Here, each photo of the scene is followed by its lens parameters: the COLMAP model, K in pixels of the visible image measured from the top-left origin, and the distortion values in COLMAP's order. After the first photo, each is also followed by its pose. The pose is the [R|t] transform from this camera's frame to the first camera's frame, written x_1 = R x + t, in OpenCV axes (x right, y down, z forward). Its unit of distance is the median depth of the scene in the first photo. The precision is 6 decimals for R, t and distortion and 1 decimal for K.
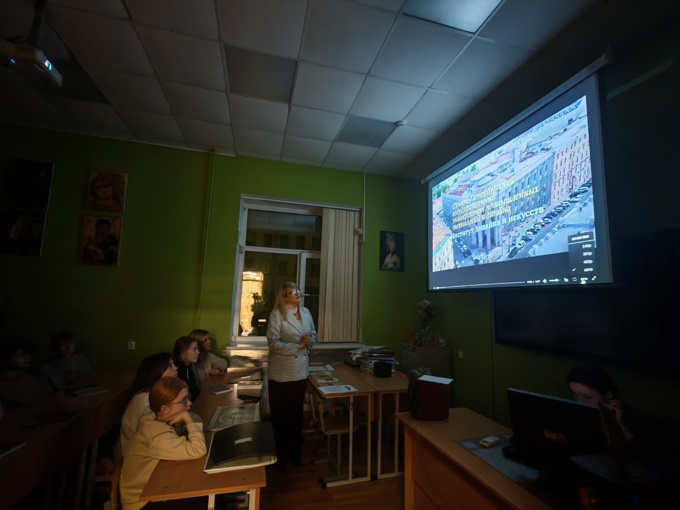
lens RADIAL K [[322.0, 0, 340.0], [0, 322.0, 255.0], [0, 0, 1]] dist [0.001330, 0.000042]
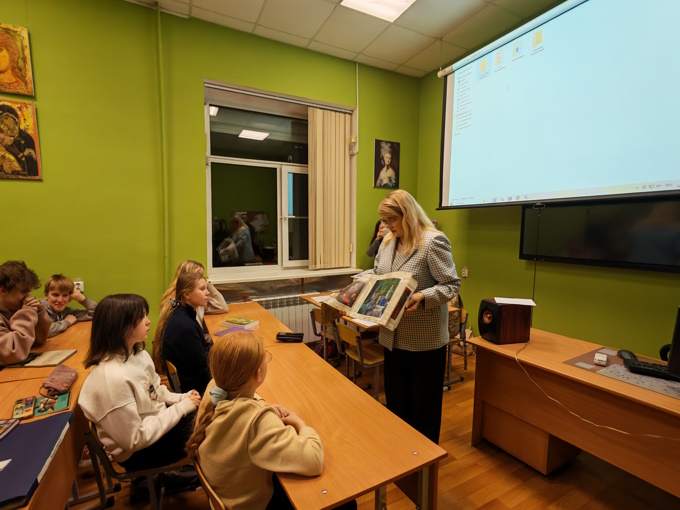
lens RADIAL K [[330.5, 0, 338.0], [0, 330.5, 267.3], [0, 0, 1]] dist [0.000530, 0.000187]
pose [[0.979775, -0.053091, 0.192933, -0.160320], [0.000475, 0.964776, 0.263071, 0.022058], [-0.200104, -0.257659, 0.945289, 0.106370]]
